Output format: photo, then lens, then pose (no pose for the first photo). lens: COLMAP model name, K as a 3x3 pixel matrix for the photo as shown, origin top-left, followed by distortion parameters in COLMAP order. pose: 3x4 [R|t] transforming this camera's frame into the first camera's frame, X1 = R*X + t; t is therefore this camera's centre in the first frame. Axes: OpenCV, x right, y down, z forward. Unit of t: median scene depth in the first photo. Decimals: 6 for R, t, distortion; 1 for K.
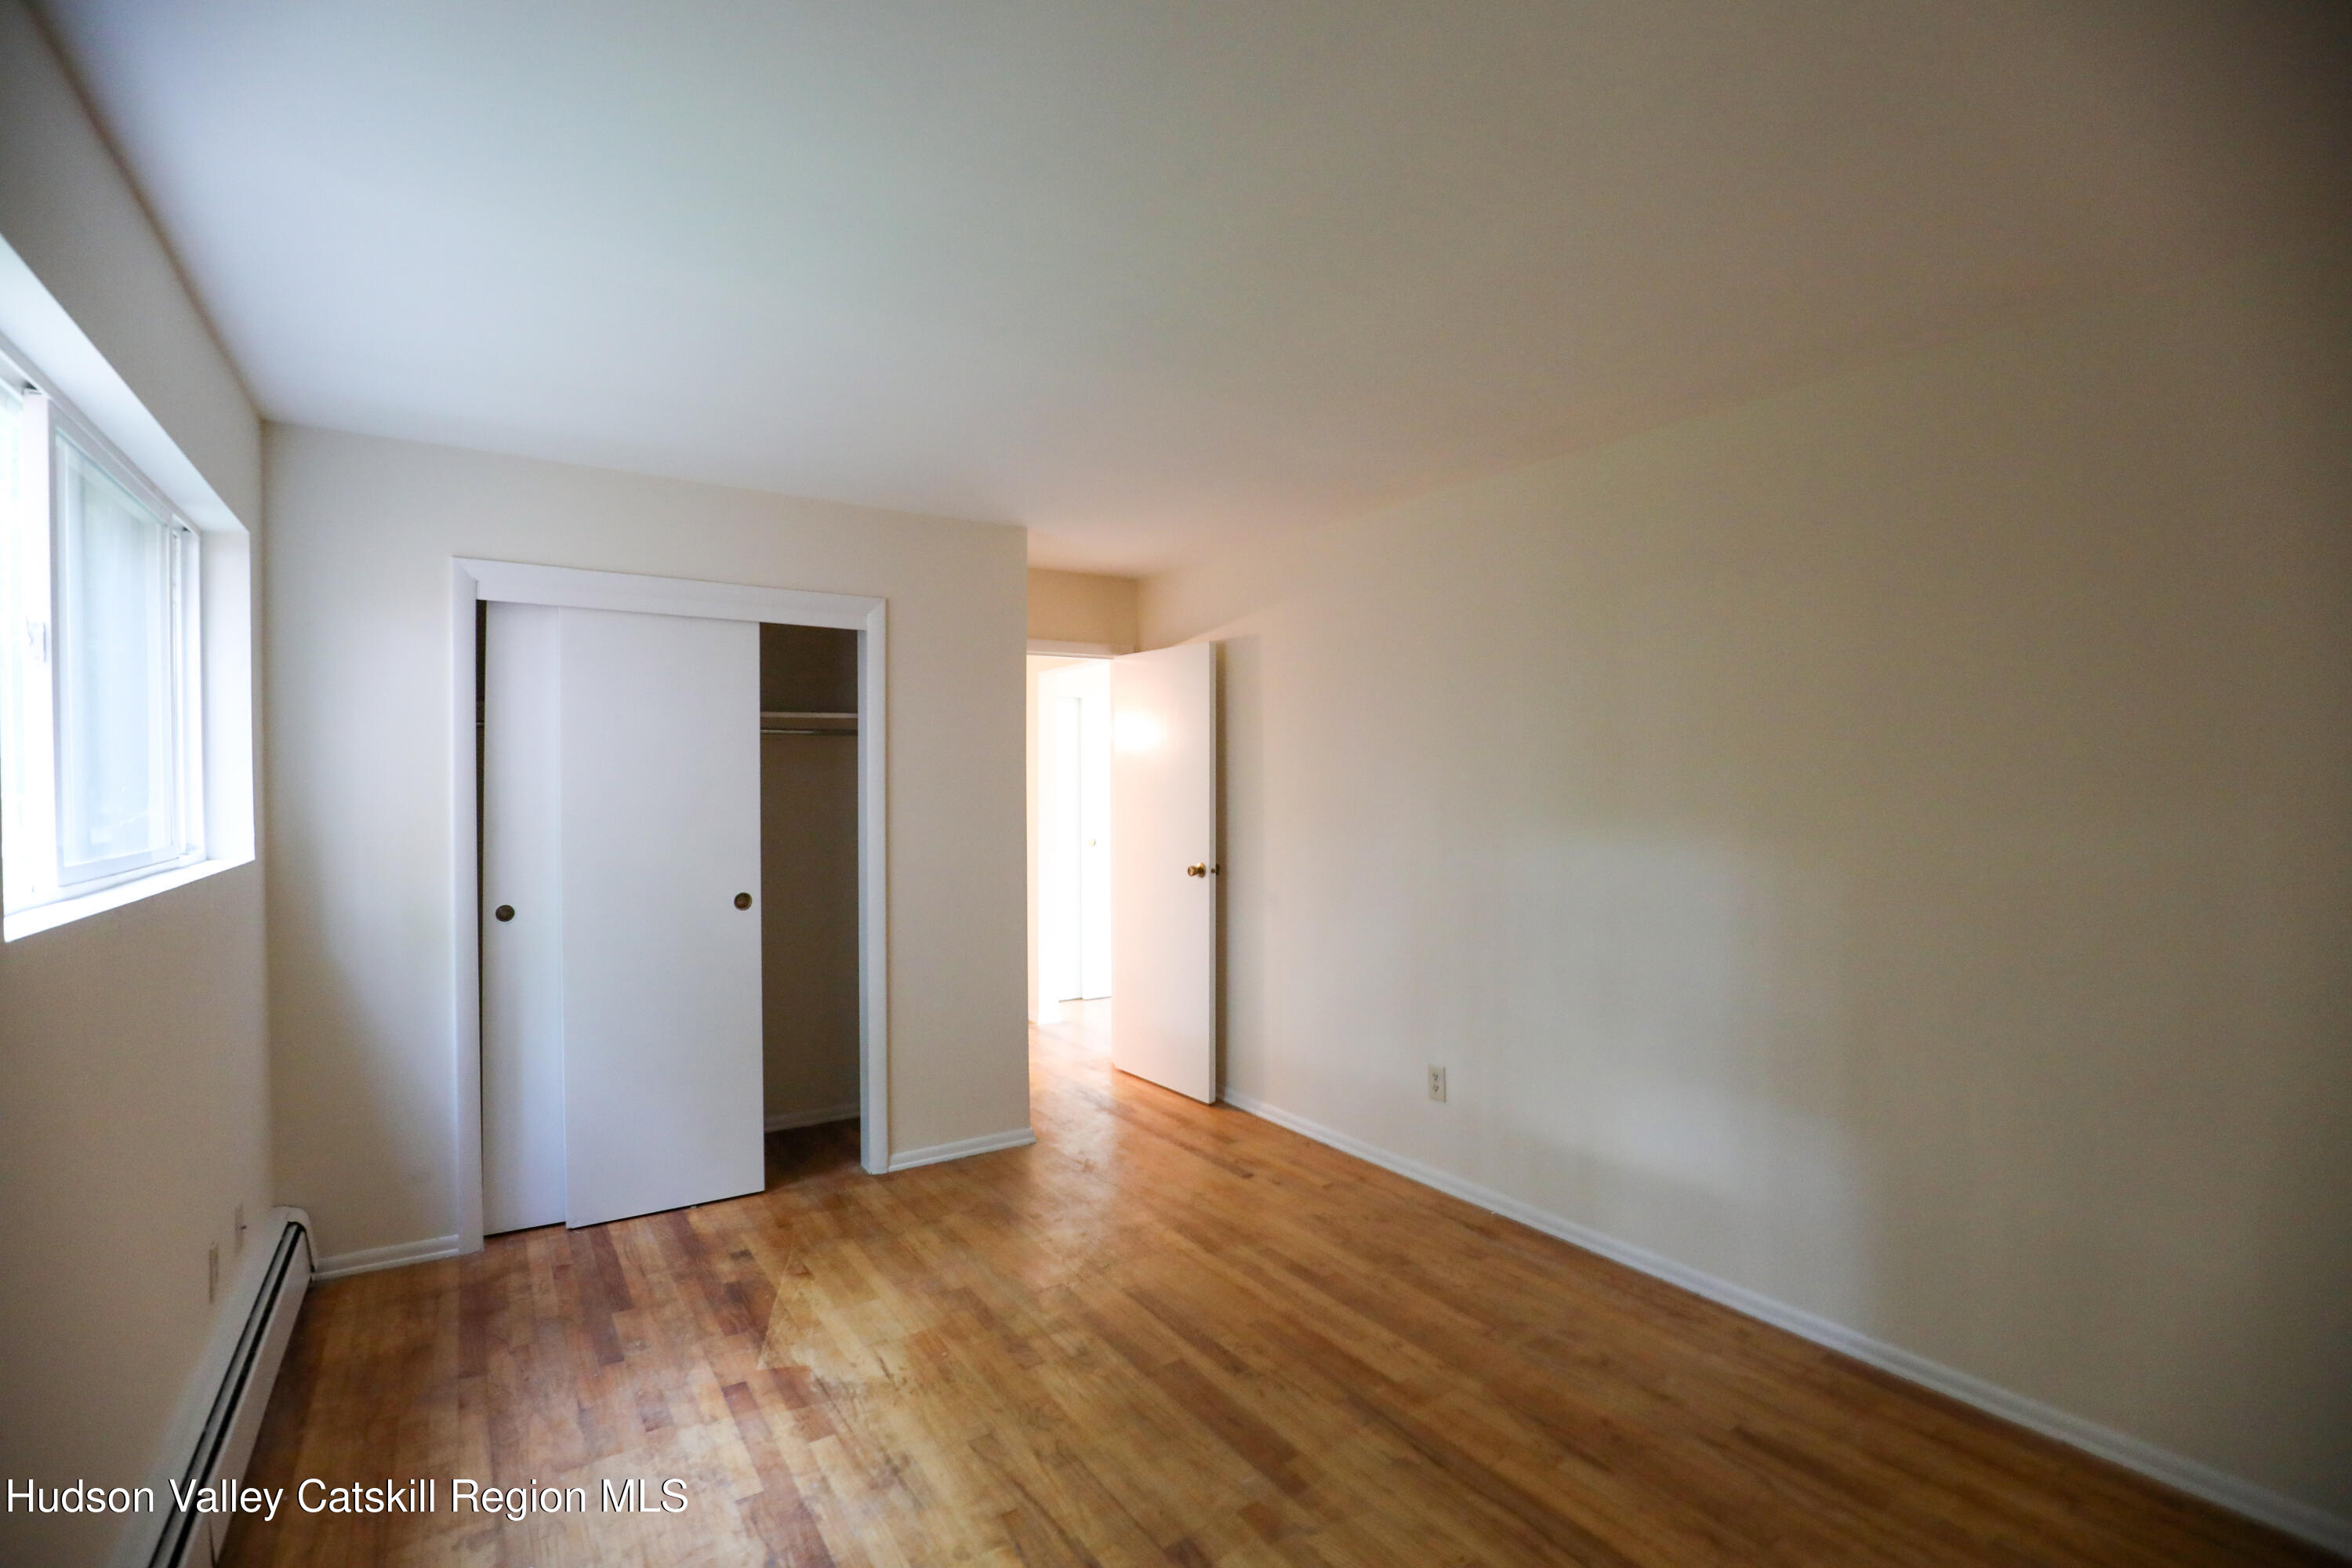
lens RADIAL K [[1077.5, 0, 1157.8], [0, 1077.5, 792.0], [0, 0, 1]] dist [-0.017282, 0.000296]
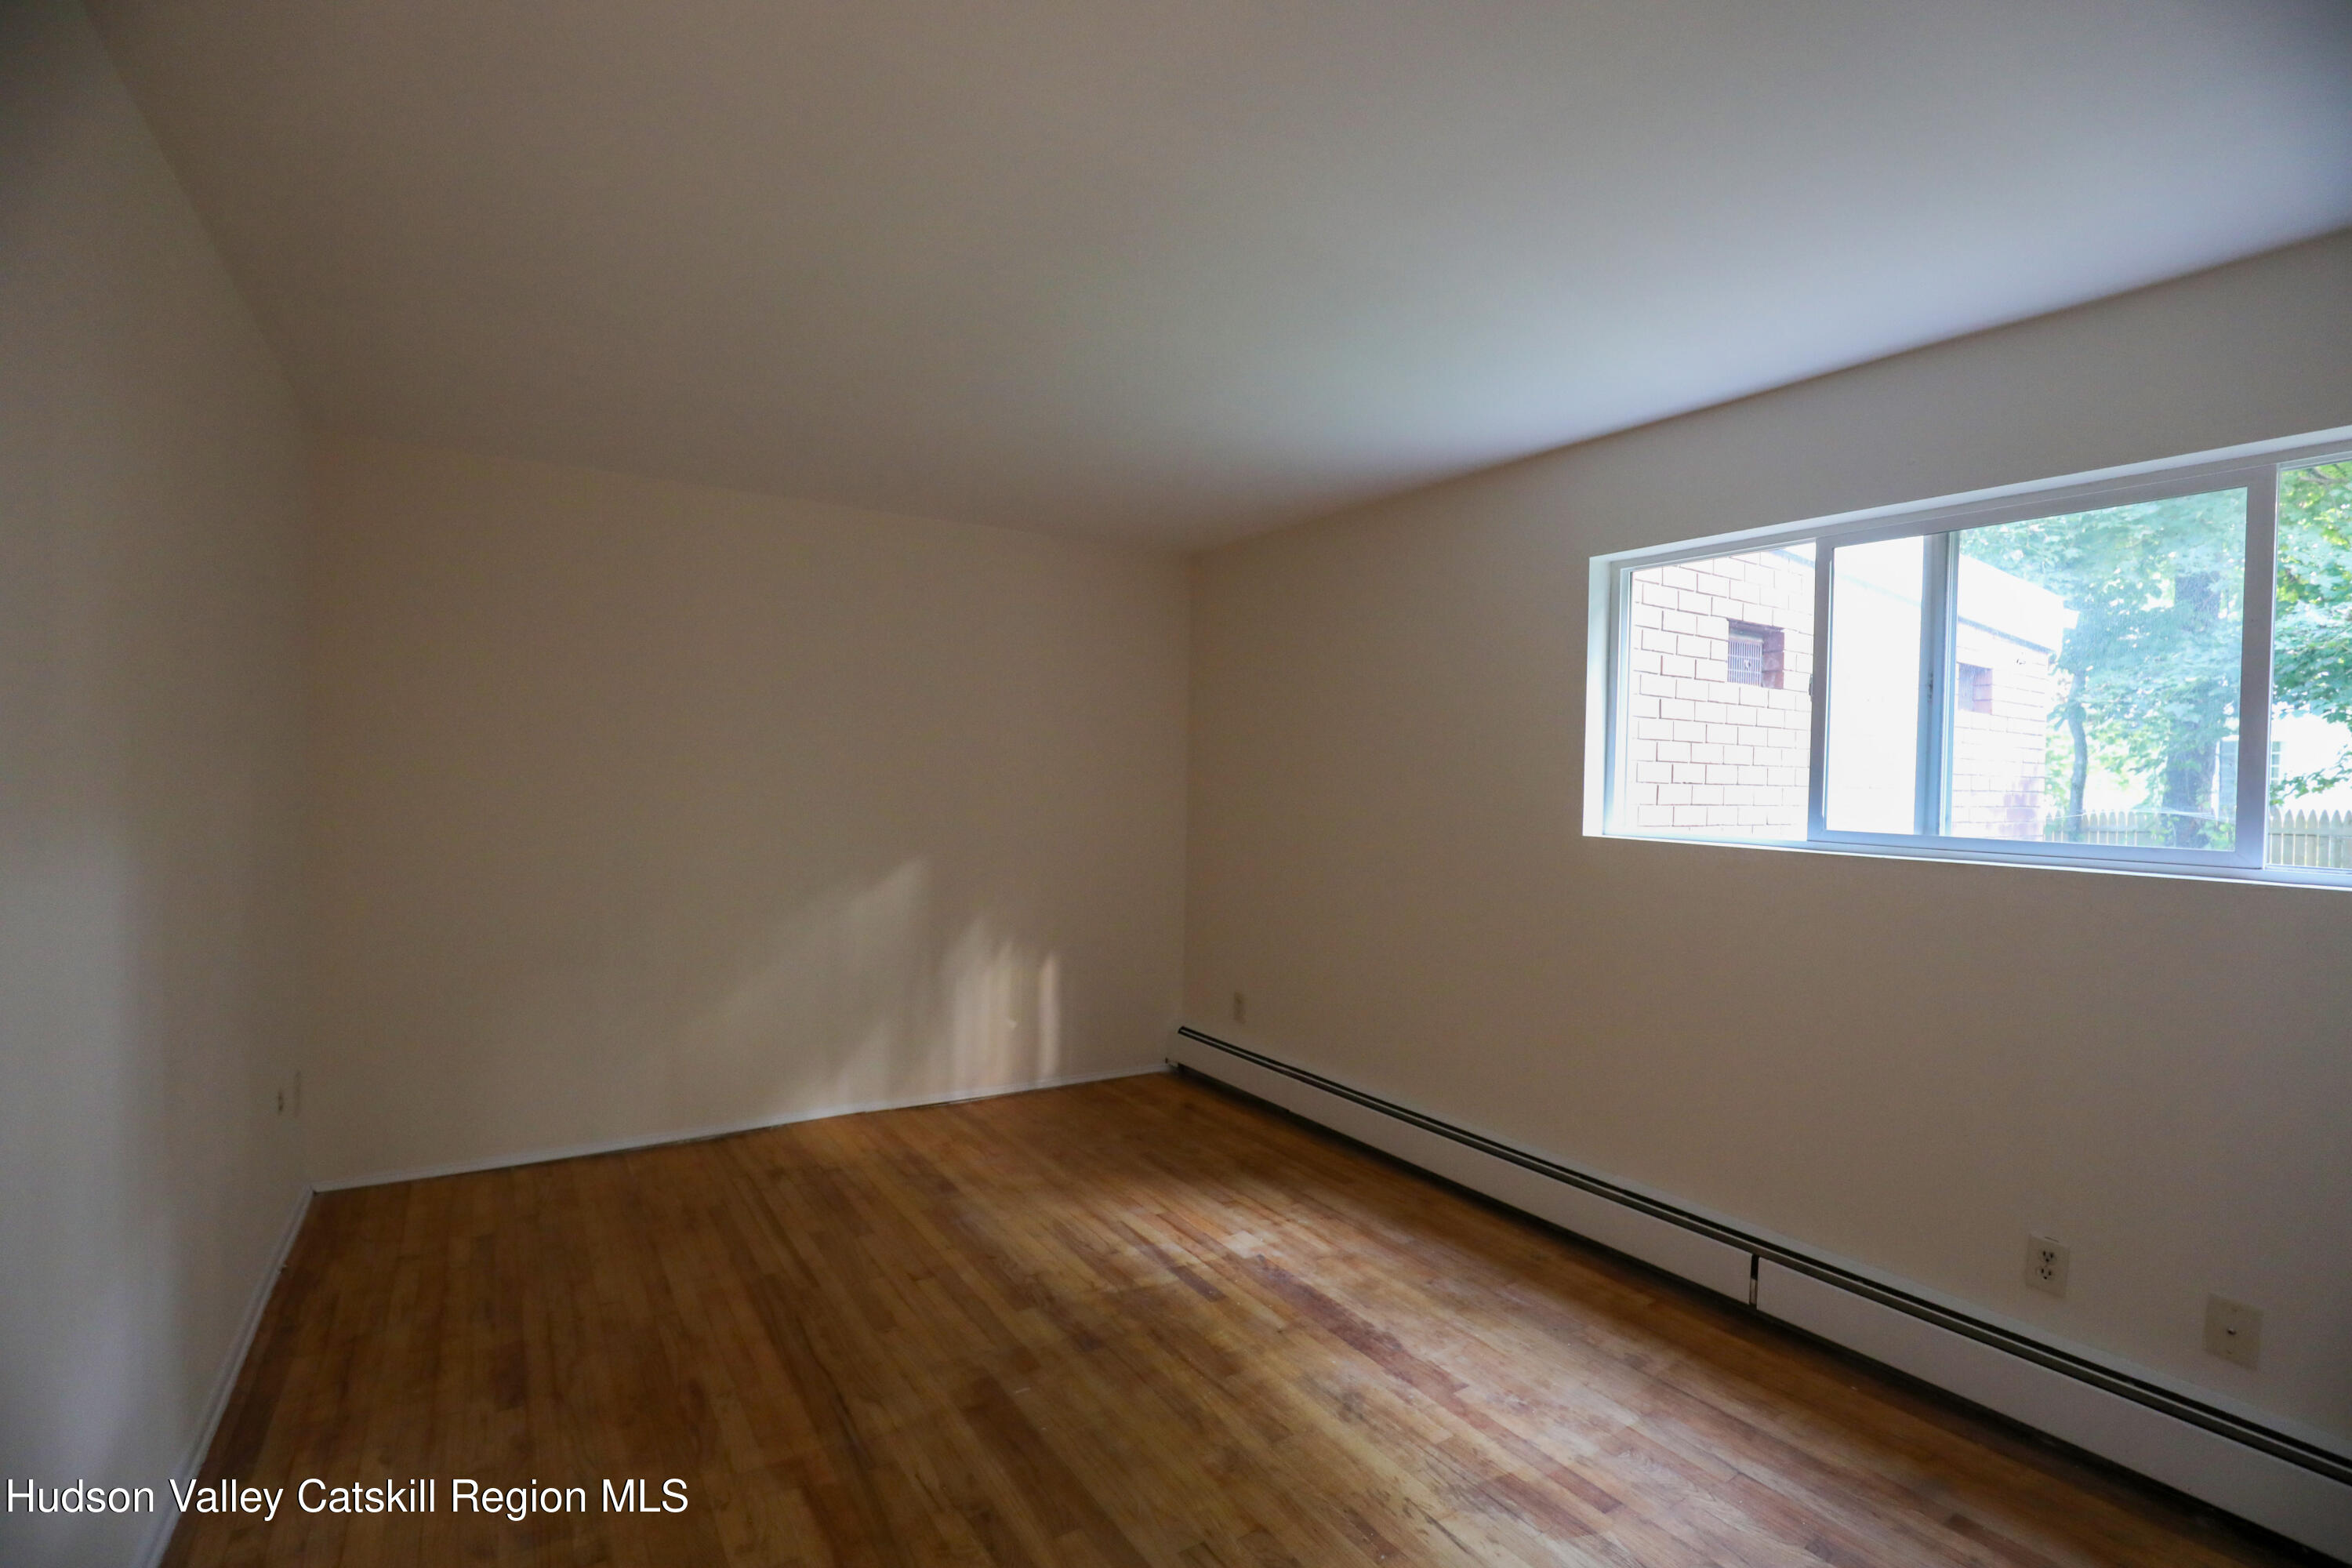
lens RADIAL K [[1077.5, 0, 1157.8], [0, 1077.5, 792.0], [0, 0, 1]] dist [-0.017282, 0.000296]
pose [[-0.999720, -0.015674, 0.017704, -0.063097], [-0.015387, 0.999750, 0.016247, 0.004205], [-0.017955, 0.015970, -0.999711, 2.015328]]
